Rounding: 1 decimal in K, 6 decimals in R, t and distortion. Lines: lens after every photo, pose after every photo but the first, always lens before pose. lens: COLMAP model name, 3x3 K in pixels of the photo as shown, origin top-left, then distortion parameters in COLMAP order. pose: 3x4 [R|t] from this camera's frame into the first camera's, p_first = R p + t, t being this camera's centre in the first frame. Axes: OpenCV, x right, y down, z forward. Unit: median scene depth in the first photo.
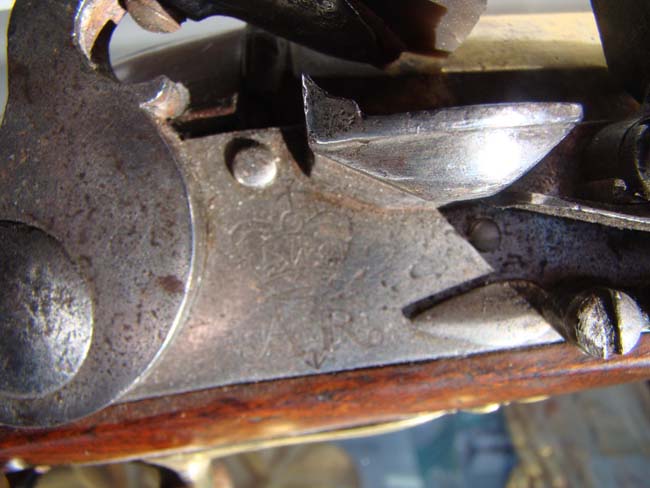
lens RADIAL K [[553.4, 0, 322.2], [0, 553.4, 243.2], [0, 0, 1]] dist [-0.130322, -0.002990]
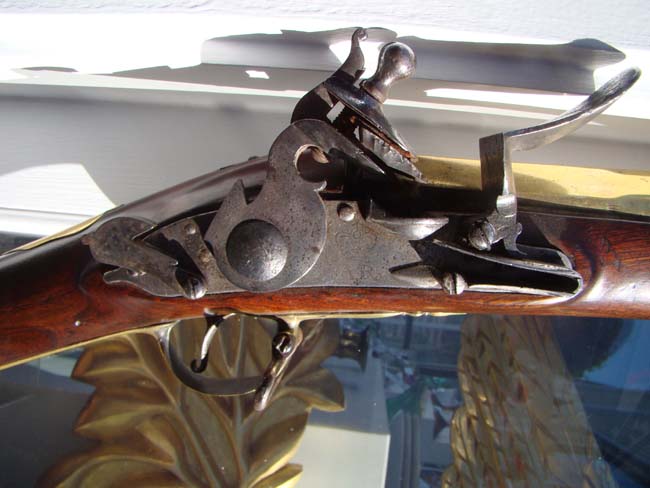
lens RADIAL K [[553.4, 0, 326.7], [0, 553.4, 245.1], [0, 0, 1]] dist [-0.130322, -0.002990]
pose [[0.989108, 0.146566, 0.013525, -0.245304], [-0.147167, 0.986354, 0.073812, -0.177009], [-0.002523, -0.074998, 0.997180, -1.955443]]
